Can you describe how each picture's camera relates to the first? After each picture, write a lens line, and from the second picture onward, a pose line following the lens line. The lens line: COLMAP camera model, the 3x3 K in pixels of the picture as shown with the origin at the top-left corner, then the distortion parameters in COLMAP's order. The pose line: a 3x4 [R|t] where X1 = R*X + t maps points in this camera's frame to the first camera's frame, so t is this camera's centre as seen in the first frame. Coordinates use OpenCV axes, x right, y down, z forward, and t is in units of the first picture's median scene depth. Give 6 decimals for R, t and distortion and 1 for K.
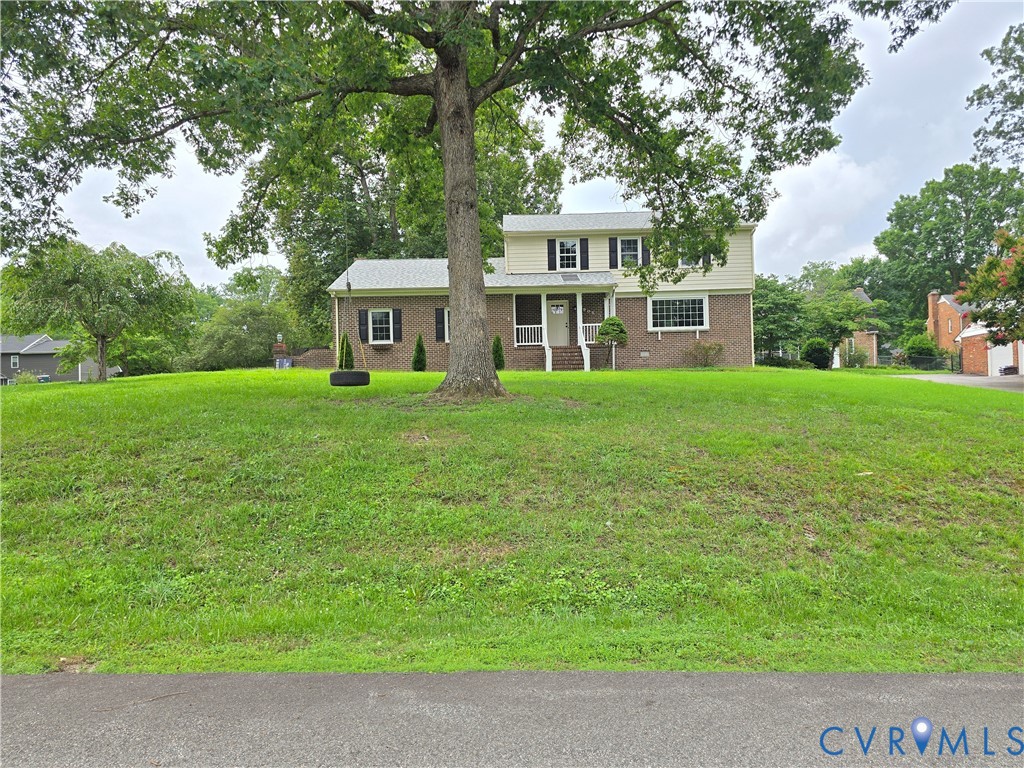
lens RADIAL K [[686.5, 0, 515.8], [0, 686.5, 391.1], [0, 0, 1]] dist [0.049069, -0.040925]
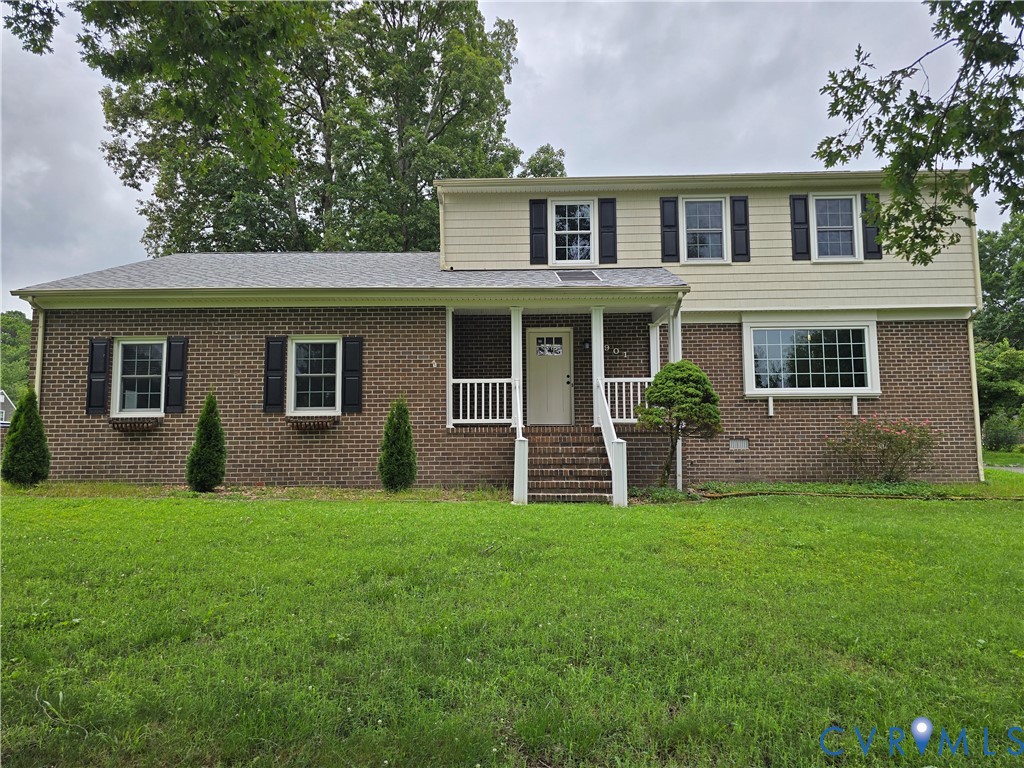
lens RADIAL K [[686.5, 0, 503.8], [0, 686.5, 374.1], [0, 0, 1]] dist [0.049069, -0.040925]
pose [[0.999387, 0.014950, -0.031653, 0.045595], [-0.018213, 0.994260, -0.105433, -0.051467], [0.029896, 0.105945, 0.993923, 0.548247]]
